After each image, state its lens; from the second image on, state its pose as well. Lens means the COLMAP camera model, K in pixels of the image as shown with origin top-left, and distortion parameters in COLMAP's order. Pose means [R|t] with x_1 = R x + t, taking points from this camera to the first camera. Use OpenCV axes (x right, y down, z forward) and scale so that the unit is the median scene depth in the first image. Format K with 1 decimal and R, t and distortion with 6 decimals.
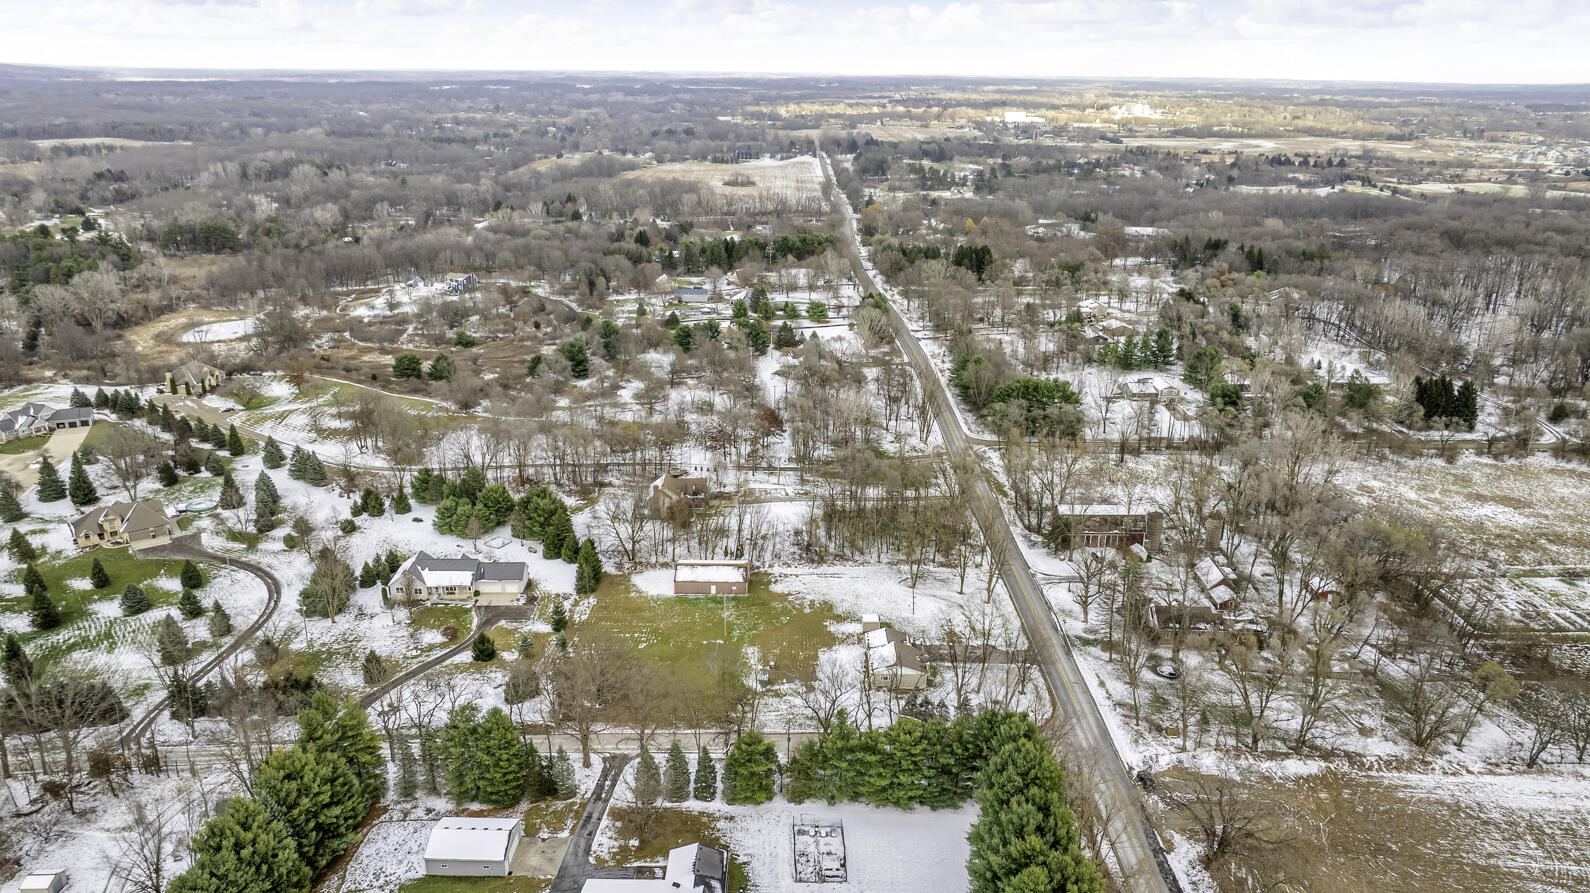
lens RADIAL K [[1118.7, 0, 795.0], [0, 1118.7, 446.5], [0, 0, 1]] dist [-0.022009, 0.007784]
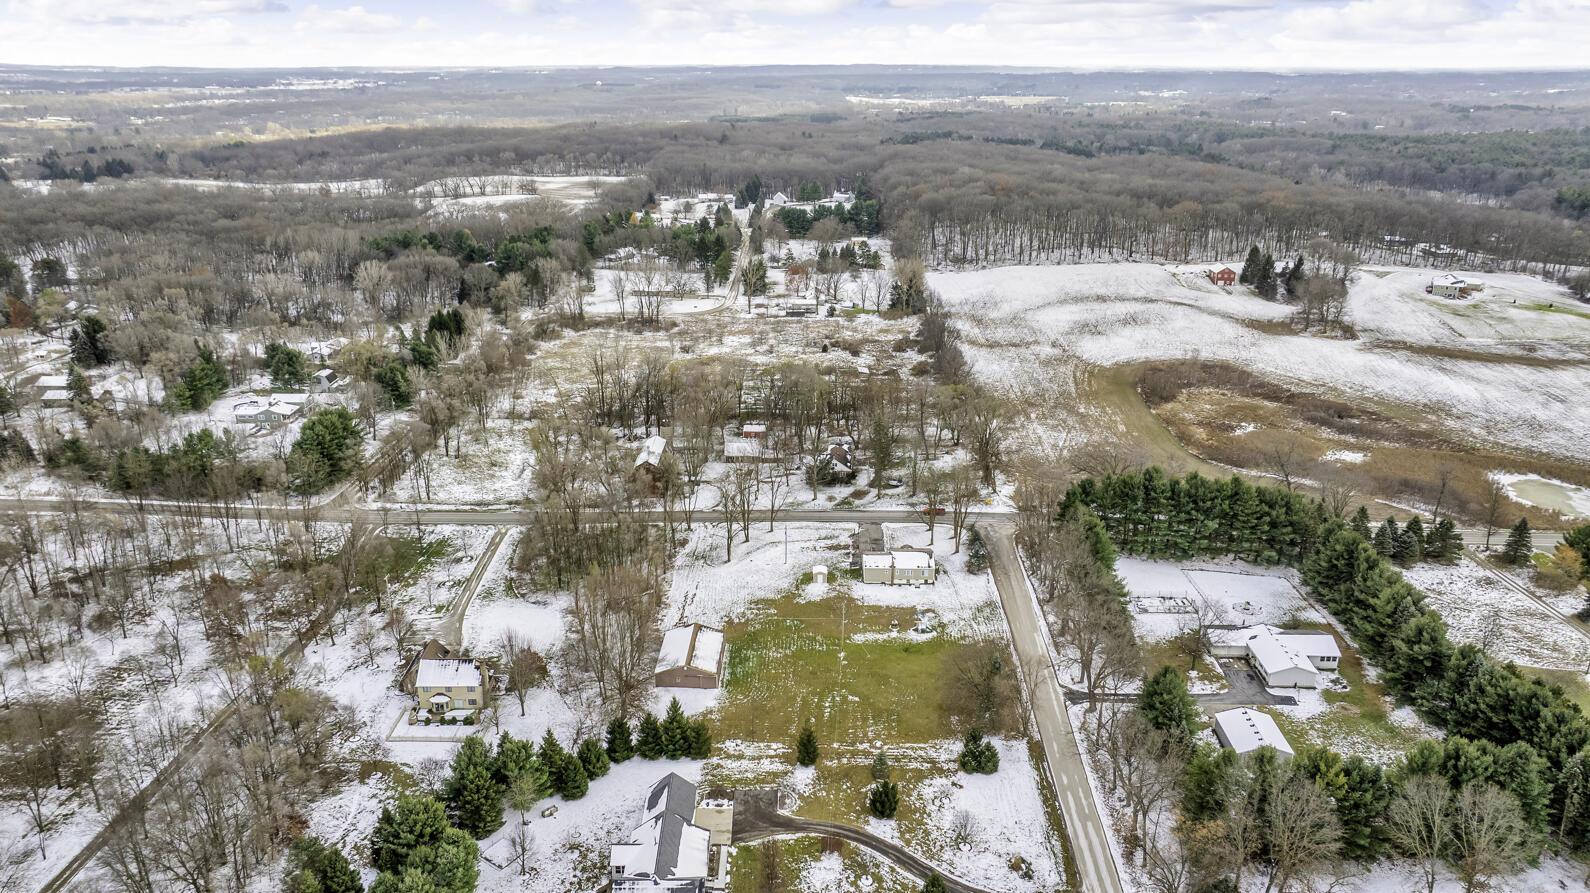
lens RADIAL K [[1118.7, 0, 795.0], [0, 1118.7, 446.5], [0, 0, 1]] dist [-0.022009, 0.007784]
pose [[0.026254, -0.337039, 0.941125, -0.780198], [0.320116, 0.894708, 0.311486, -0.253070], [-0.947014, 0.293091, 0.131381, 0.742675]]
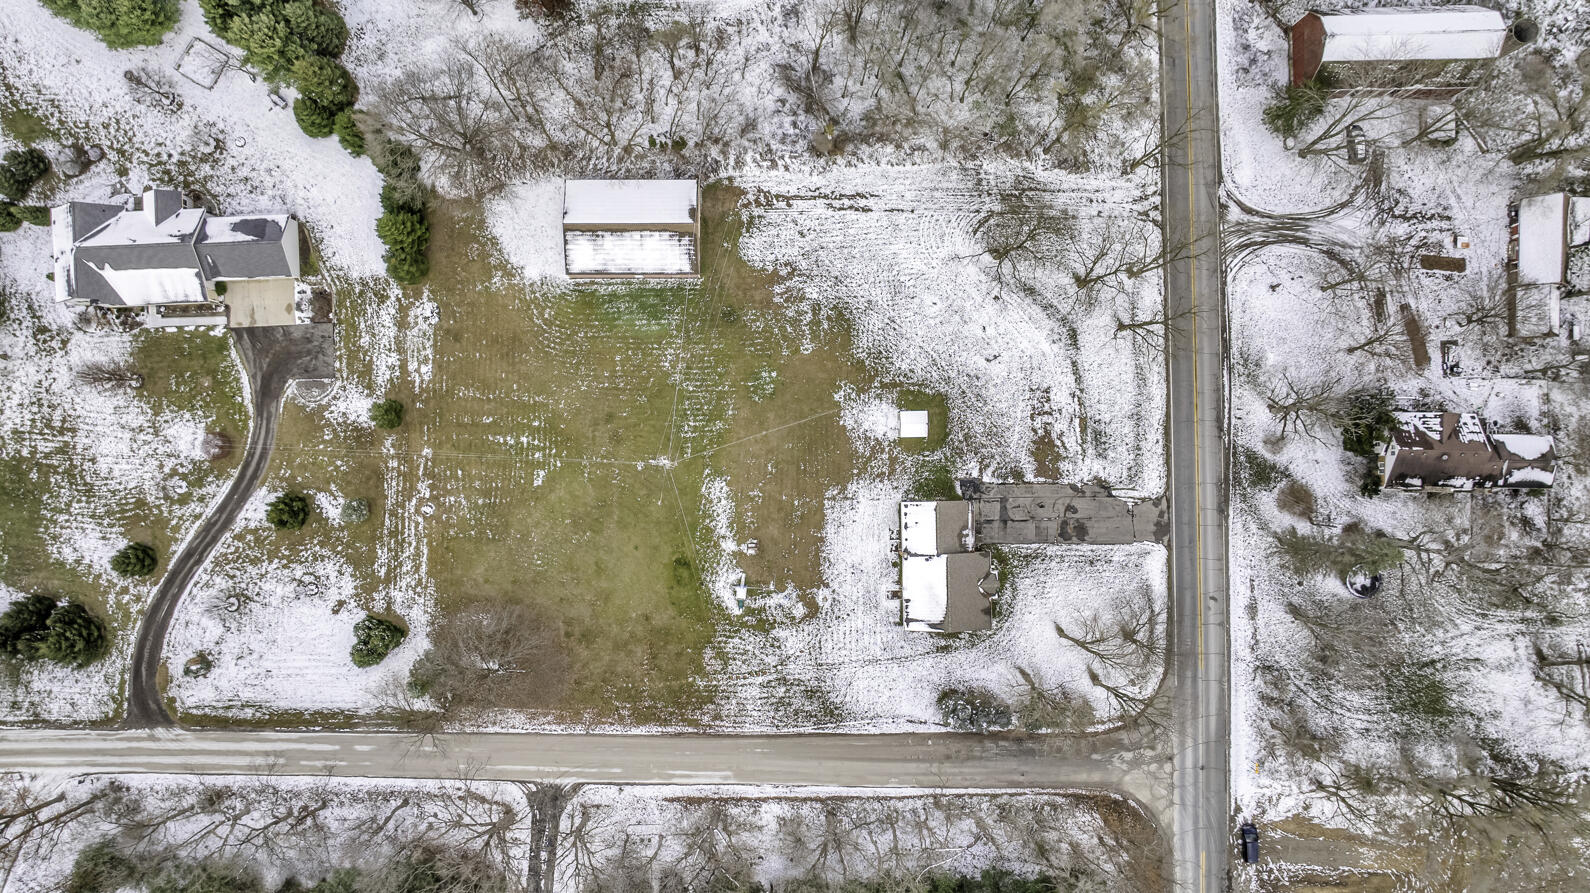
lens RADIAL K [[1118.7, 0, 795.0], [0, 1118.7, 446.5], [0, 0, 1]] dist [-0.022009, 0.007784]
pose [[0.999972, -0.006814, 0.003047, 0.002230], [-0.000653, 0.326808, 0.945090, -0.350758], [-0.007436, -0.945066, 0.326795, 0.696530]]
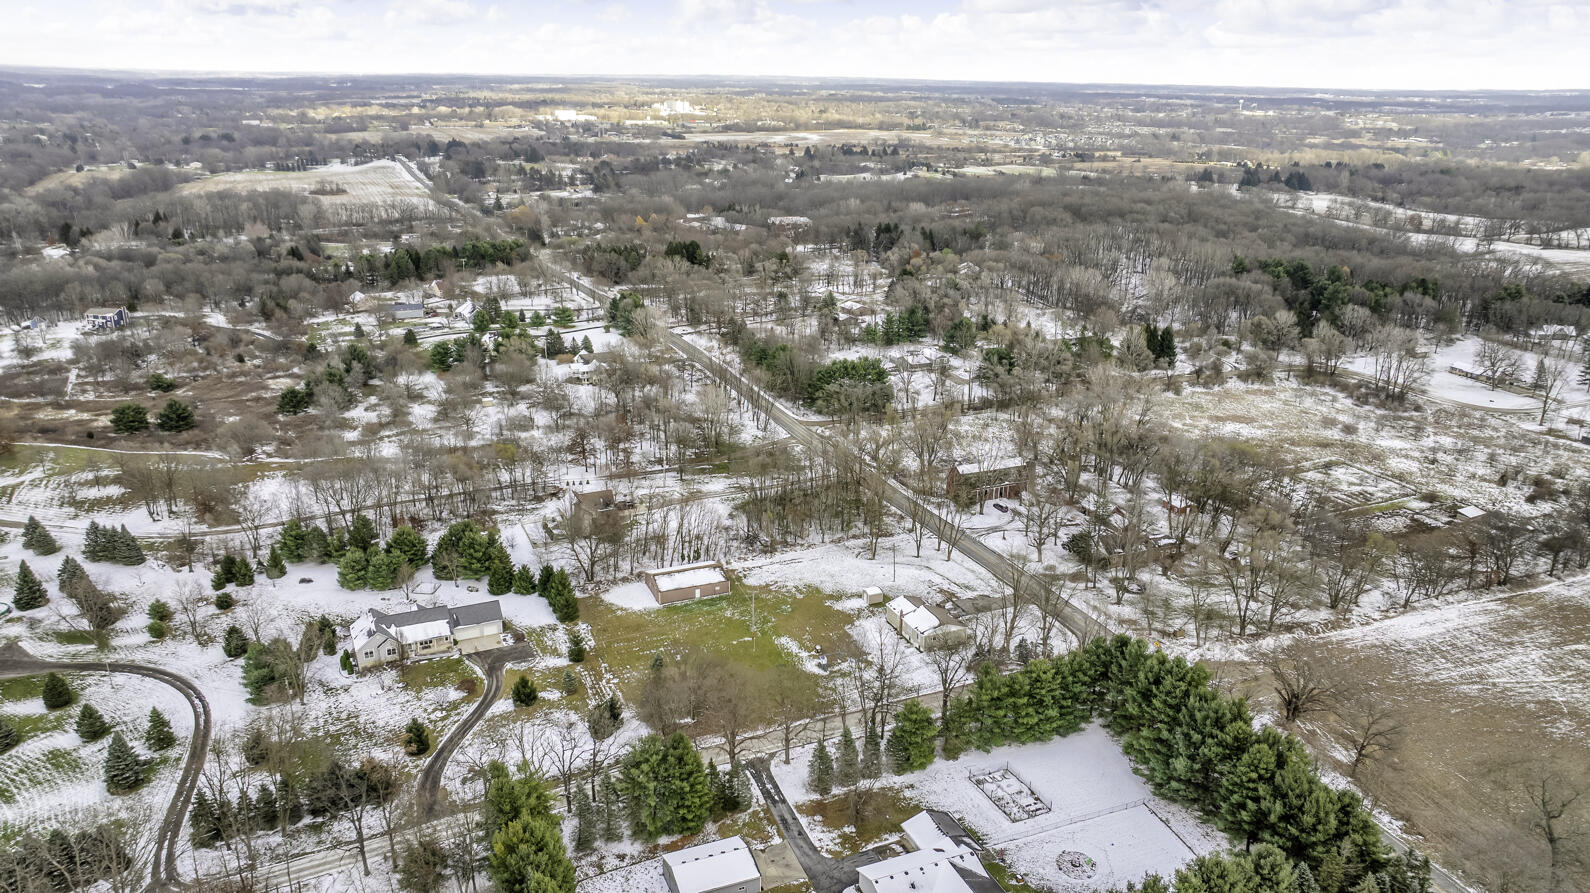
lens RADIAL K [[1118.7, 0, 795.0], [0, 1118.7, 446.5], [0, 0, 1]] dist [-0.022009, 0.007784]
pose [[0.917717, -0.124065, 0.377364, -0.333772], [0.123470, 0.992011, 0.025873, -0.015915], [-0.377559, 0.022849, 0.925704, 0.040690]]
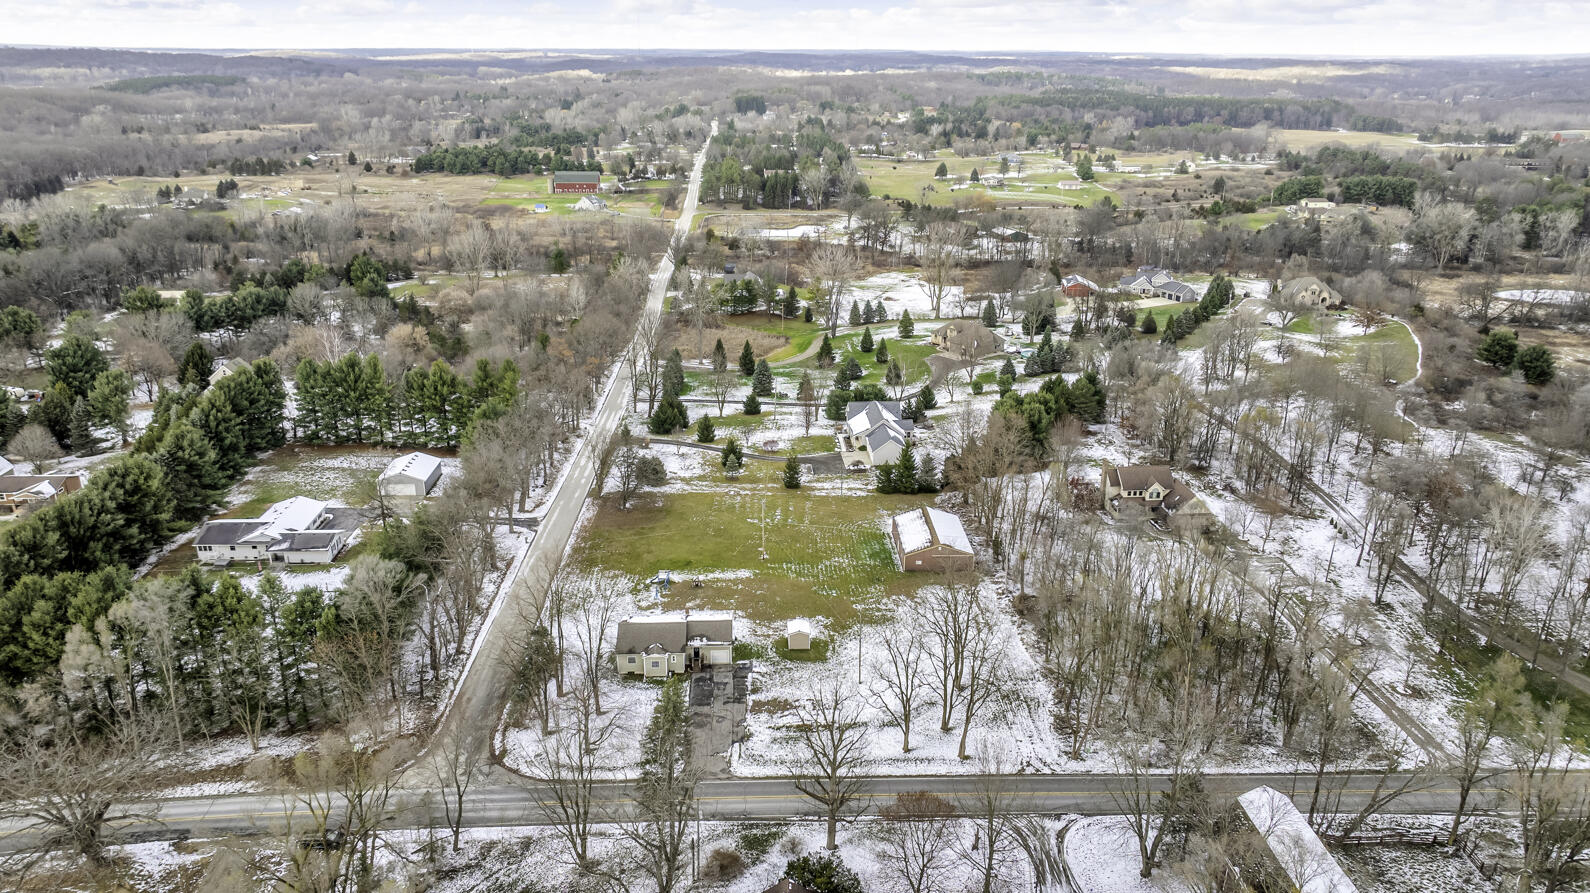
lens RADIAL K [[1118.7, 0, 795.0], [0, 1118.7, 446.5], [0, 0, 1]] dist [-0.022009, 0.007784]
pose [[0.041483, 0.329672, -0.943184, 0.594264], [-0.322600, 0.897856, 0.299640, -0.132940], [0.945626, 0.291841, 0.143598, 0.758181]]
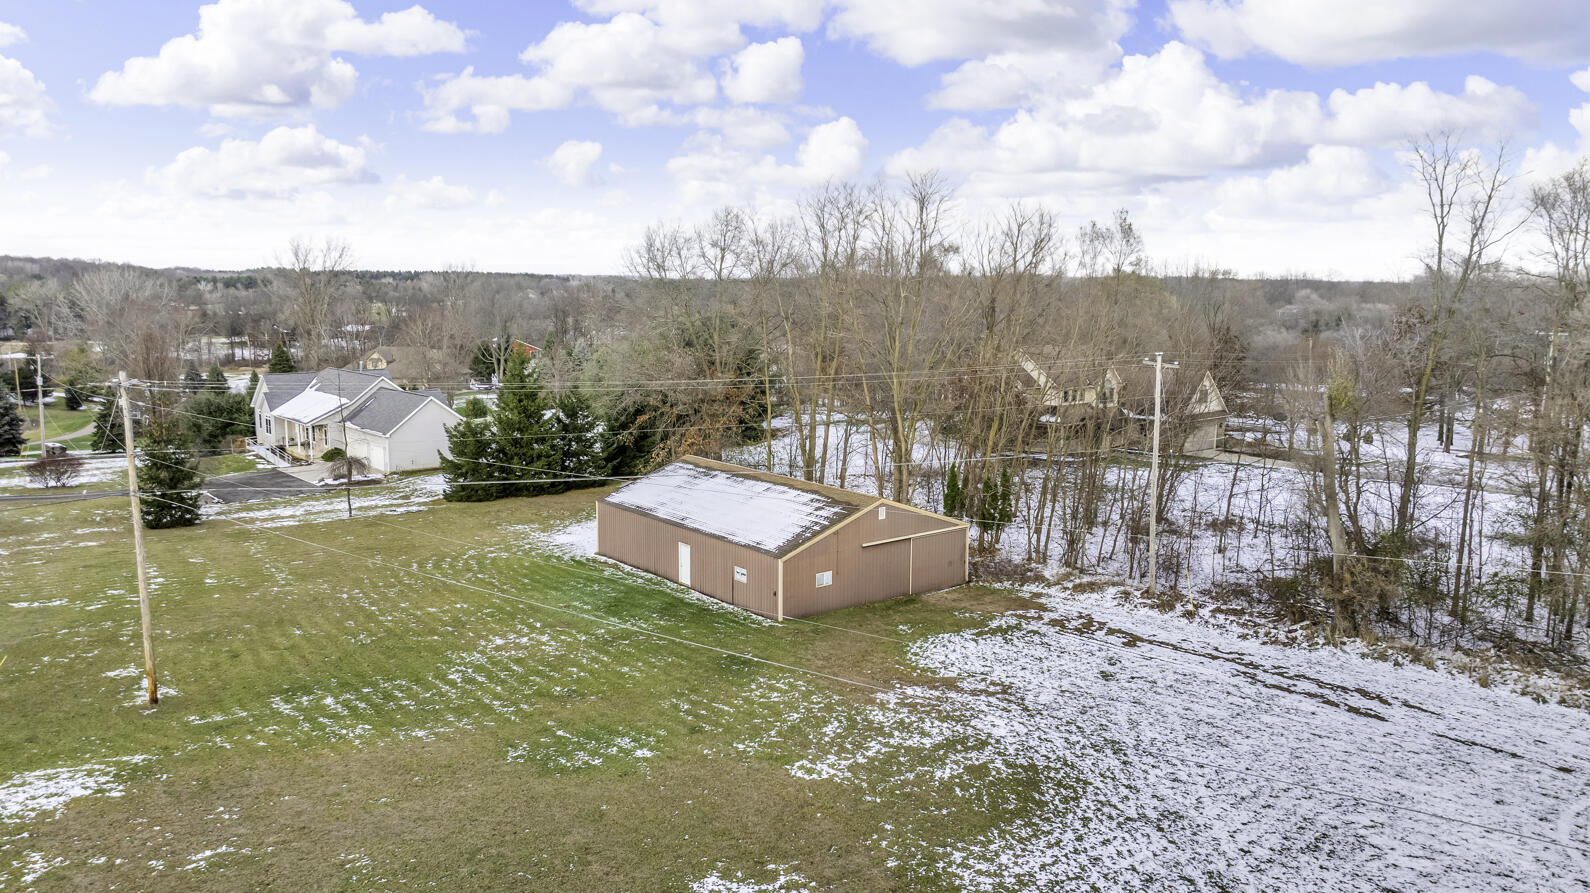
lens RADIAL K [[1118.7, 0, 795.0], [0, 1118.7, 446.5], [0, 0, 1]] dist [-0.022009, 0.007784]
pose [[0.620877, 0.125108, -0.773860, 0.097651], [-0.261311, 0.963752, -0.053845, 0.107206], [0.739073, 0.235649, 0.631063, 0.826975]]
